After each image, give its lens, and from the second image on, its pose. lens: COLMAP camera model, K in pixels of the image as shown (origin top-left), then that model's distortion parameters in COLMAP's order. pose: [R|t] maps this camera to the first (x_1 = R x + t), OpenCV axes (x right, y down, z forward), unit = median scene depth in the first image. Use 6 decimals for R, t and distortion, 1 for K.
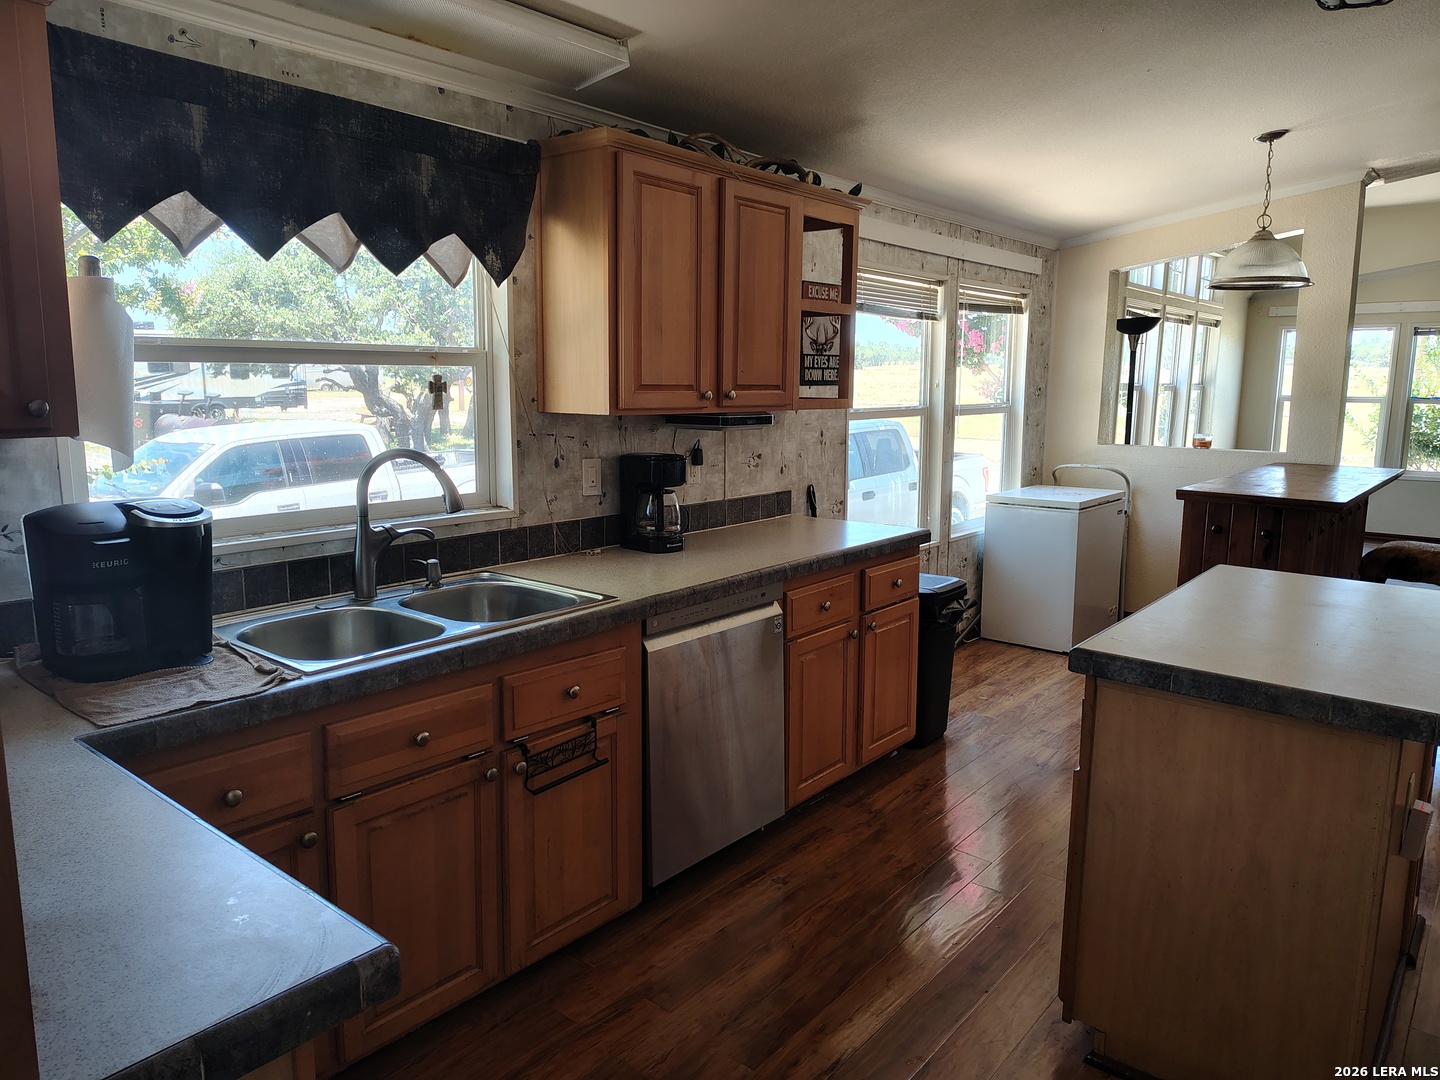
lens RADIAL K [[989.4, 0, 714.6], [0, 989.4, 535.3], [0, 0, 1]] dist [0.061312, 0.006873]
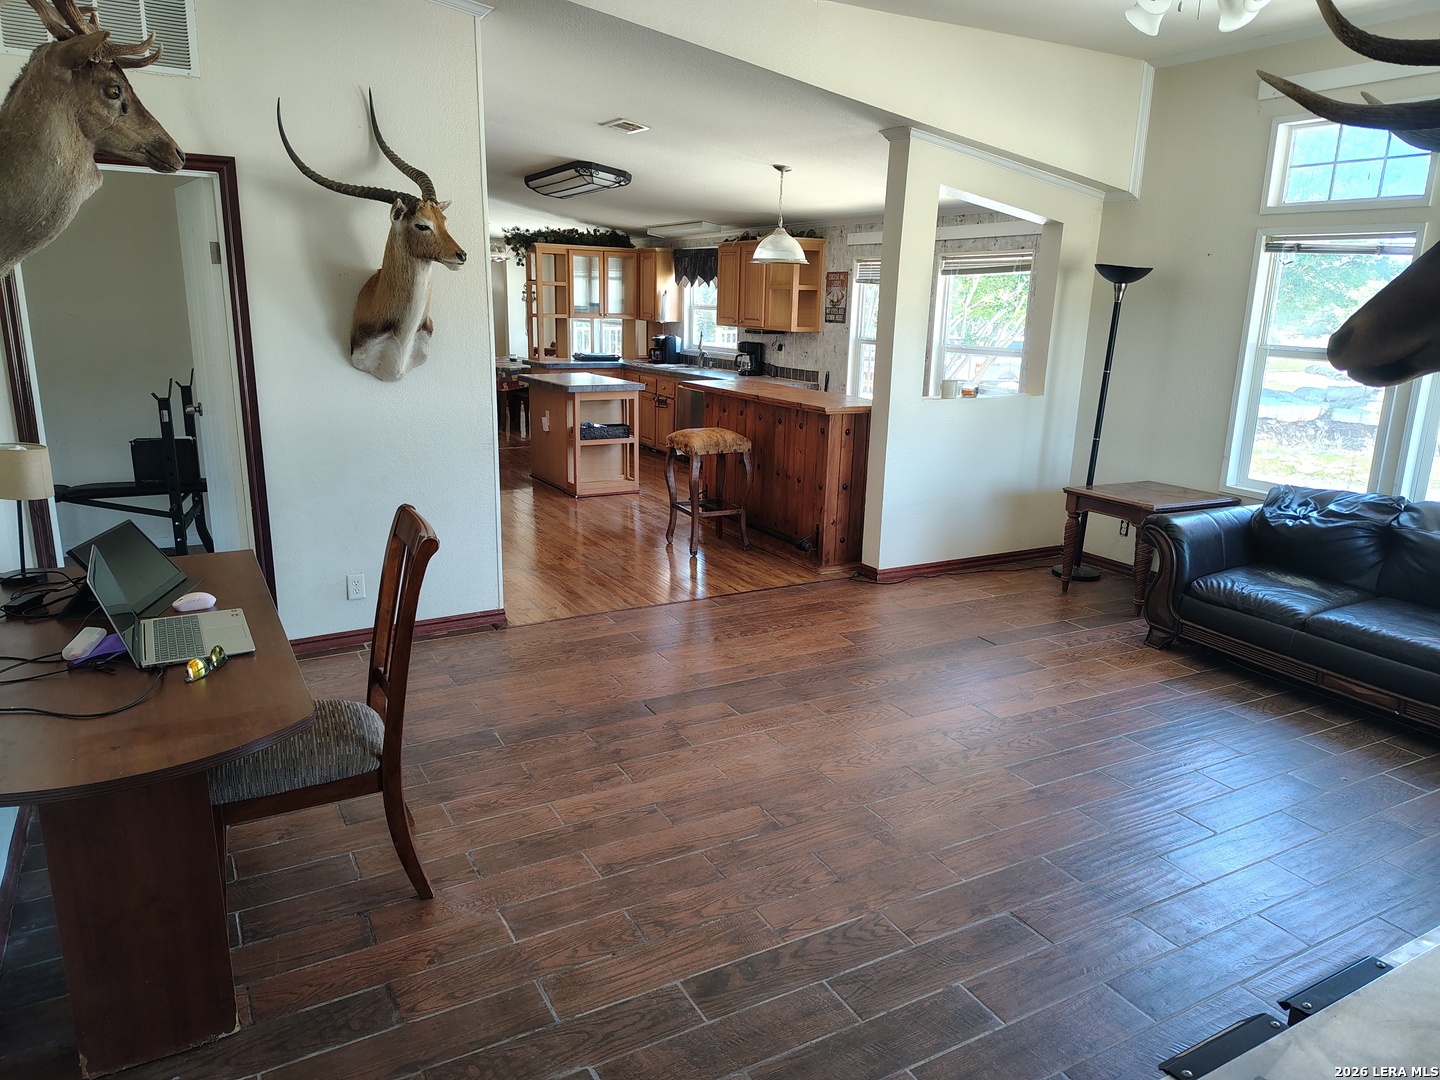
lens RADIAL K [[989.4, 0, 717.9], [0, 989.4, 541.1], [0, 0, 1]] dist [0.061312, 0.006873]
pose [[-0.363357, 0.209869, -0.907704, 2.167686], [-0.168563, 0.943408, 0.285600, -0.274172], [0.916274, 0.256780, -0.307418, 1.545106]]
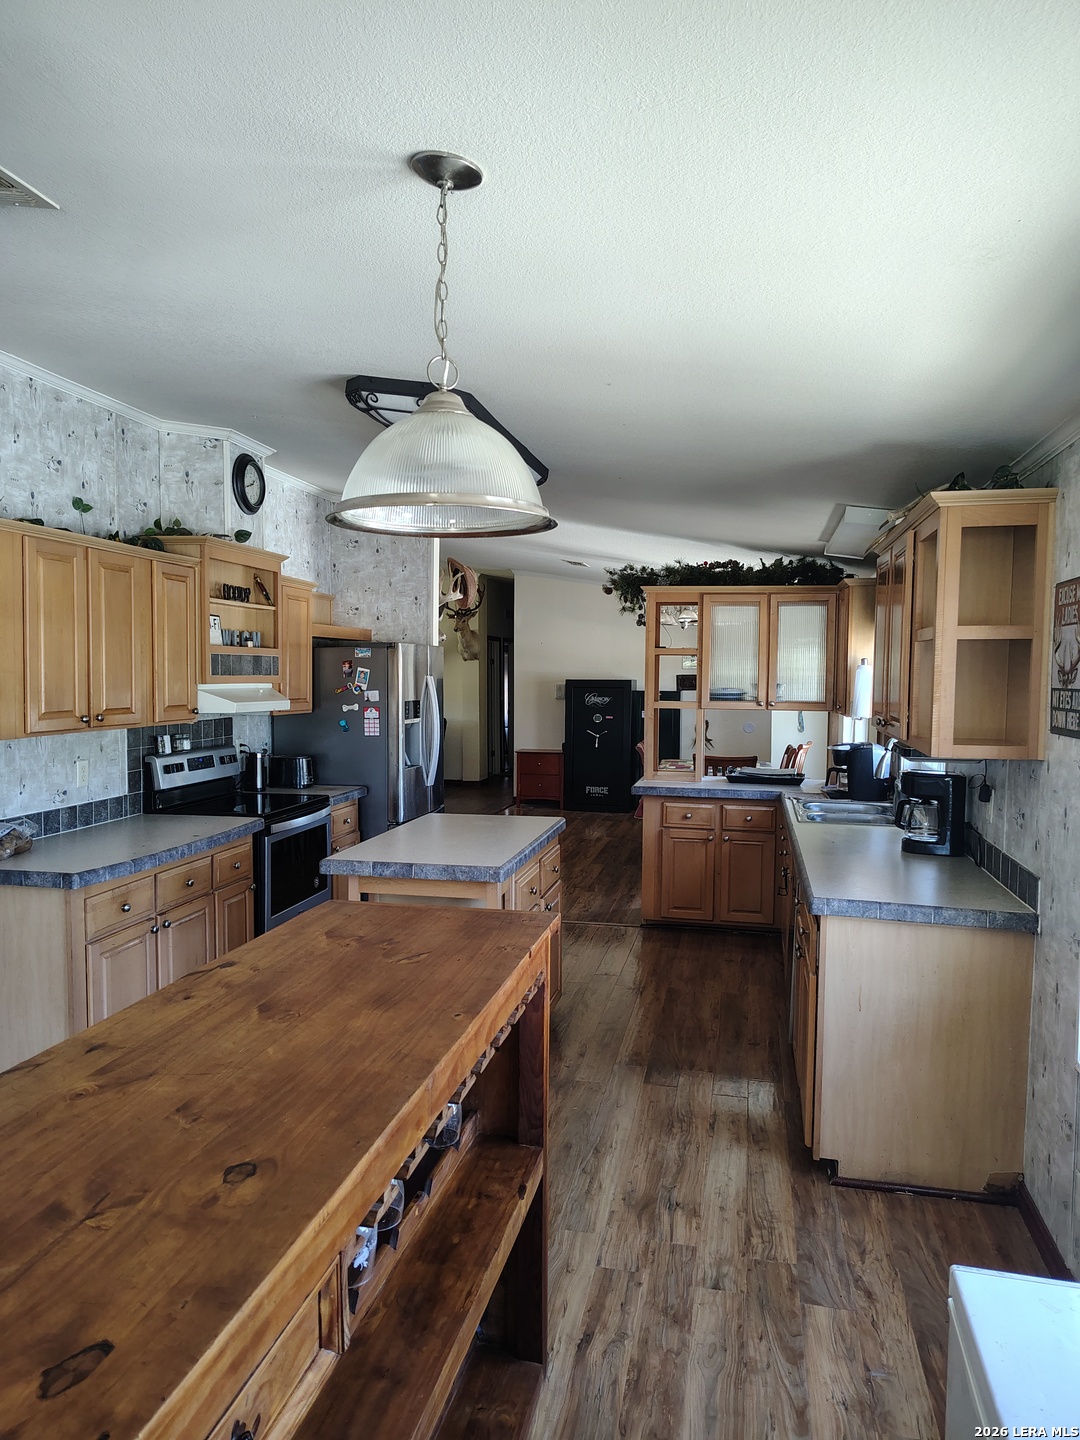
lens RADIAL K [[989.4, 0, 538.2], [0, 989.4, 723.6], [0, 0, 1]] dist [0.061312, 0.006873]
pose [[-0.888476, 0.010095, -0.458812, 0.711265], [-0.086654, 0.978084, 0.189323, -0.255016], [0.450668, 0.207967, -0.868129, 1.422157]]
